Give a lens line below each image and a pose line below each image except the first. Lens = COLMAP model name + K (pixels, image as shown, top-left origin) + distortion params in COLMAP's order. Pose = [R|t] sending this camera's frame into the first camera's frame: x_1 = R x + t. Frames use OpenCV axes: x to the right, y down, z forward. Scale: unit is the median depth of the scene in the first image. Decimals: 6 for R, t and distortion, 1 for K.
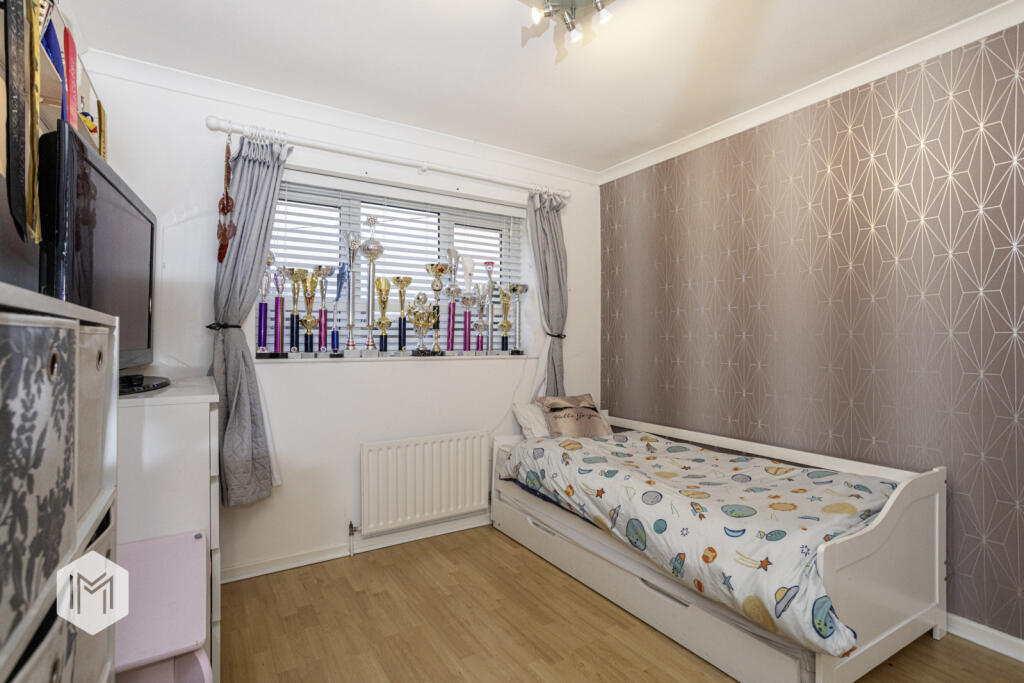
lens RADIAL K [[498.5, 0, 516.1], [0, 498.5, 337.4], [0, 0, 1]] dist [-0.002645, 0.000033]
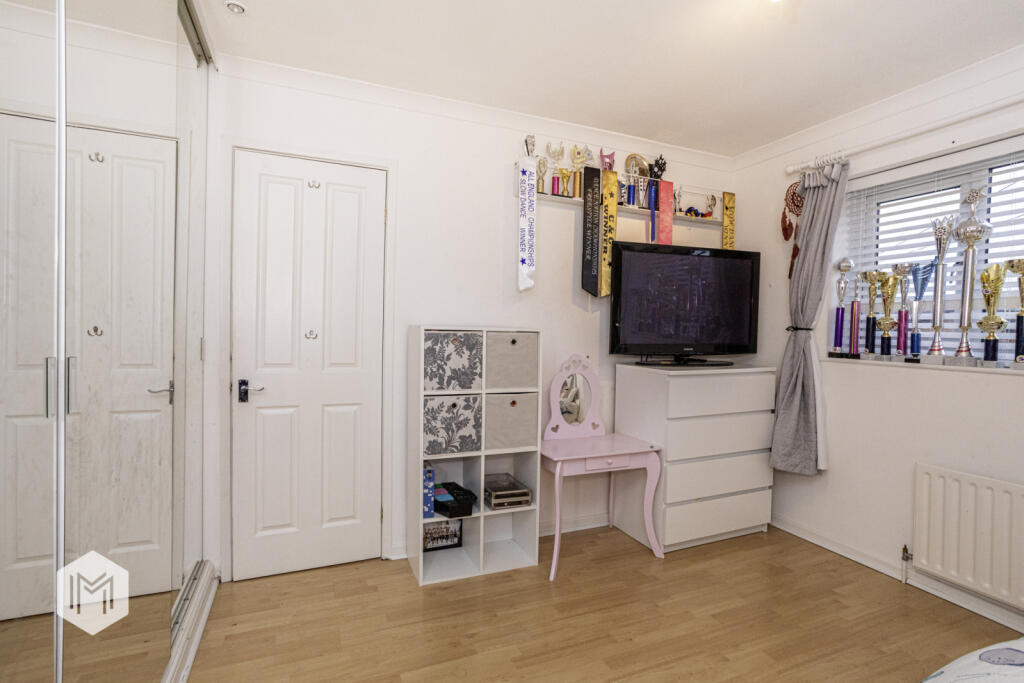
lens RADIAL K [[498.5, 0, 517.4], [0, 498.5, 341.7], [0, 0, 1]] dist [-0.002645, 0.000033]
pose [[-0.161465, 0.015344, -0.986759, 0.661572], [-0.024512, 0.999508, 0.019554, 0.002734], [0.986574, 0.027344, -0.161009, 0.445004]]
